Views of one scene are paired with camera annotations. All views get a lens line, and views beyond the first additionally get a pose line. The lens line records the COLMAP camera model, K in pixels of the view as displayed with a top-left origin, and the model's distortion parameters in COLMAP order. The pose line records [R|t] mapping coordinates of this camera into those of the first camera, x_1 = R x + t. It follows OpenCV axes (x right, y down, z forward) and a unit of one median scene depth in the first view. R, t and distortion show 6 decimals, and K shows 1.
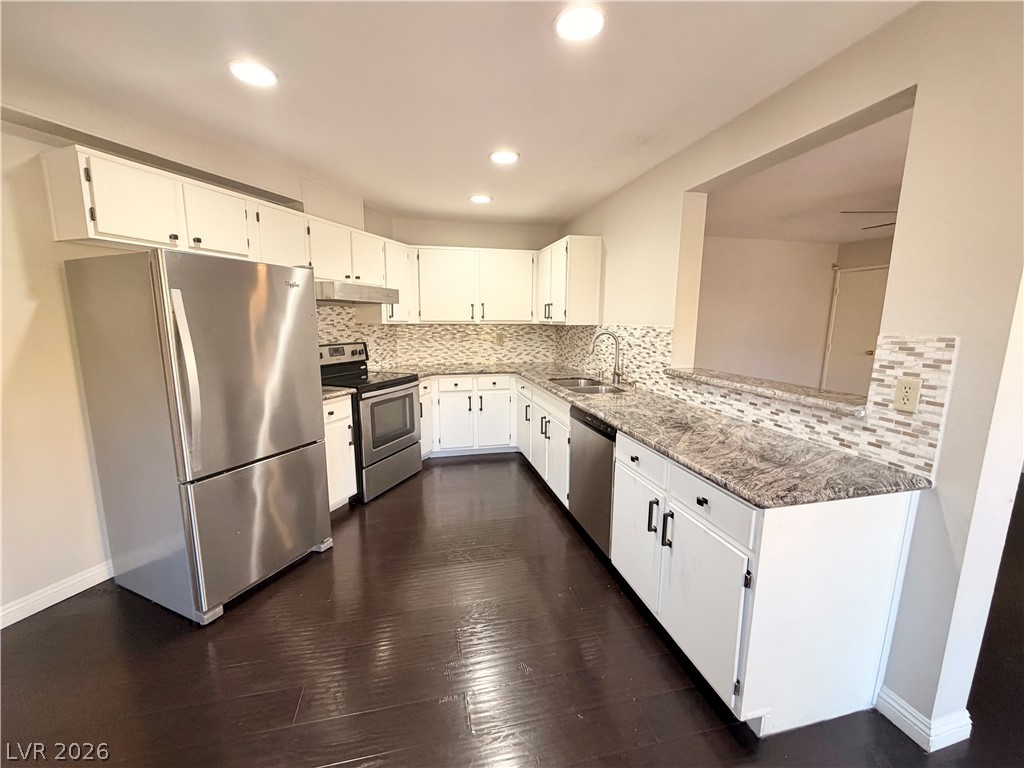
lens RADIAL K [[407.7, 0, 508.9], [0, 407.7, 385.5], [0, 0, 1]] dist [0.000110, 0.000152]
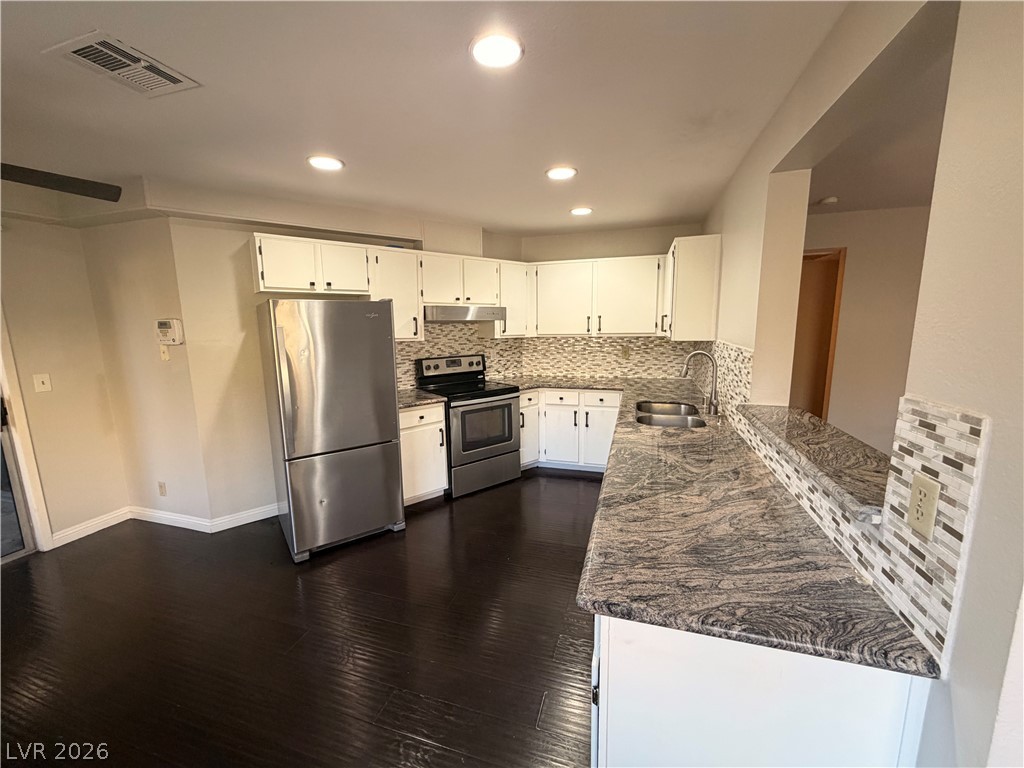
lens RADIAL K [[407.7, 0, 508.9], [0, 407.7, 385.5], [0, 0, 1]] dist [0.000110, 0.000152]
pose [[0.861437, 0.061216, -0.504161, 0.321346], [-0.061767, 0.997968, 0.015636, -0.050764], [0.504094, 0.017671, 0.863468, 0.086455]]
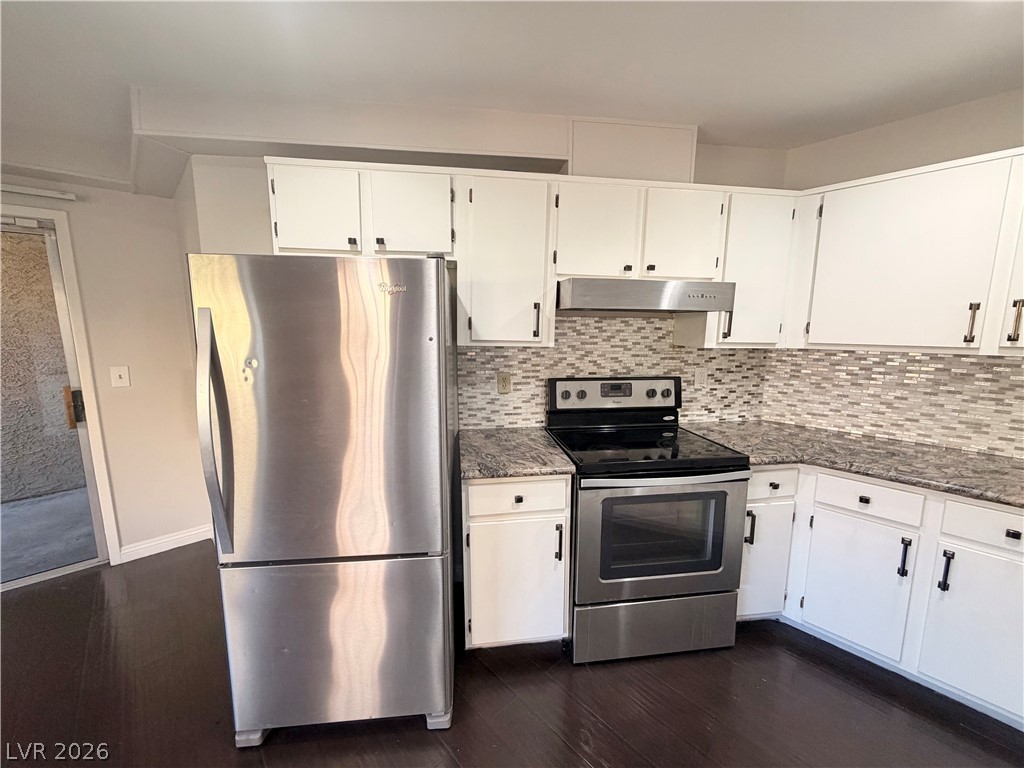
lens RADIAL K [[407.7, 0, 508.9], [0, 407.7, 385.5], [0, 0, 1]] dist [0.000110, 0.000152]
pose [[0.491419, 0.124455, -0.861985, 0.043904], [-0.139657, 0.988190, 0.063058, -0.113874], [0.859653, 0.089394, 0.502997, 0.574991]]
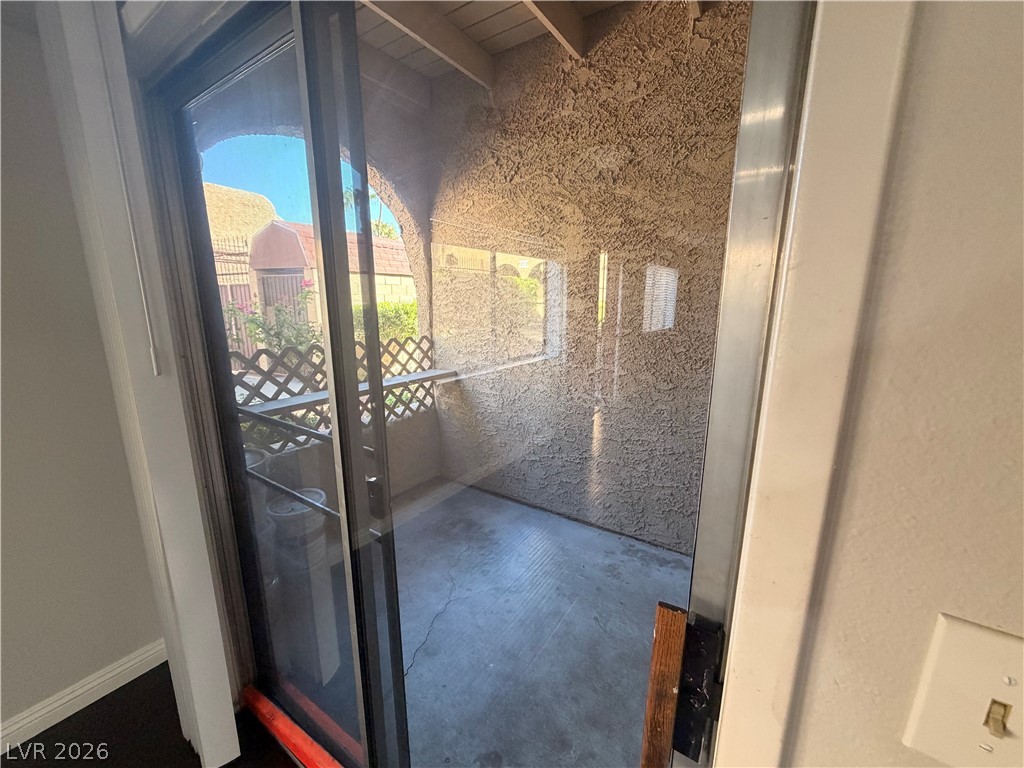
lens RADIAL K [[407.7, 0, 508.9], [0, 407.7, 385.5], [0, 0, 1]] dist [0.000110, 0.000152]
pose [[-0.733850, 0.133864, -0.665991, -0.827471], [-0.118783, 0.940001, 0.319826, -0.068435], [0.668846, 0.313813, -0.673919, 0.301039]]
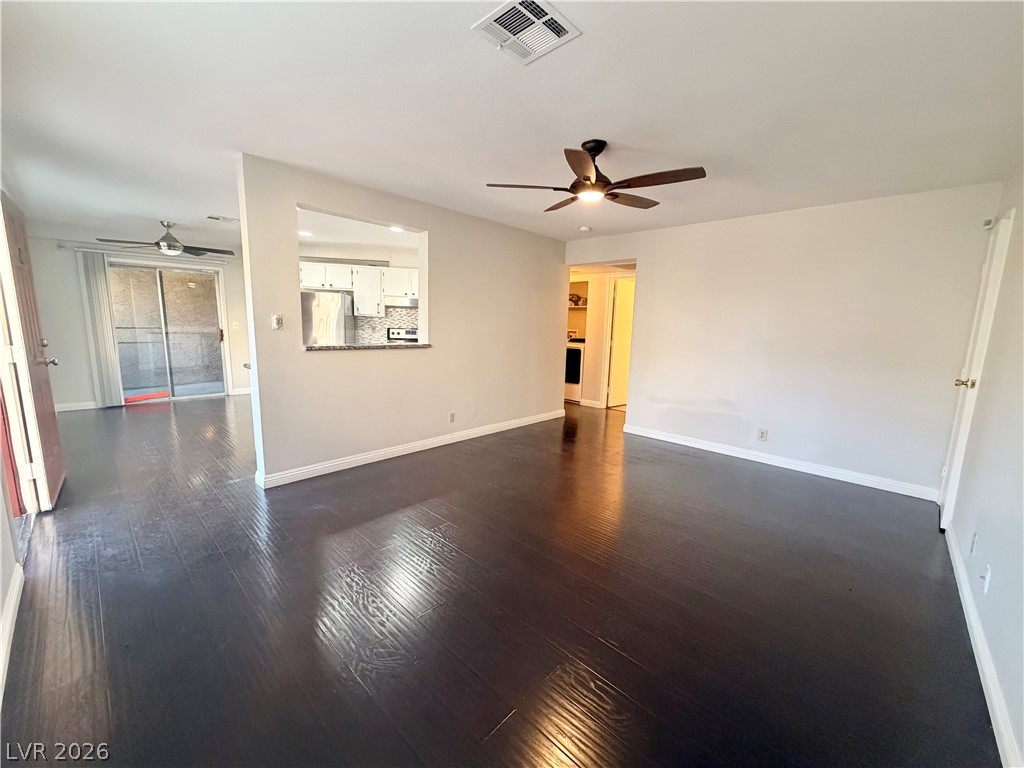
lens RADIAL K [[407.7, 0, 508.9], [0, 407.7, 385.5], [0, 0, 1]] dist [0.000110, 0.000152]
pose [[0.549643, 0.138239, -0.823883, 1.577525], [-0.159111, 0.985484, 0.059205, -0.024868], [0.820108, 0.098547, 0.563659, 0.335336]]
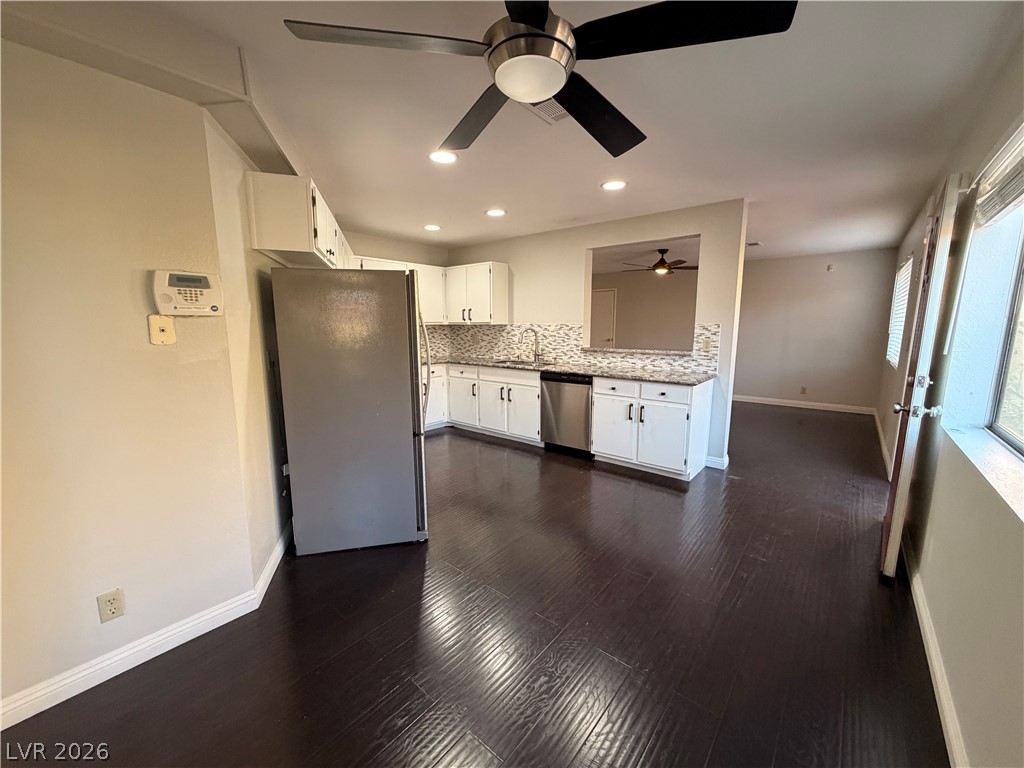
lens RADIAL K [[407.7, 0, 508.9], [0, 407.7, 385.5], [0, 0, 1]] dist [0.000110, 0.000152]
pose [[0.795299, -0.099122, 0.598059, -0.753567], [0.105509, 0.994117, 0.024458, 0.036666], [-0.596965, 0.043649, 0.801079, -0.169849]]
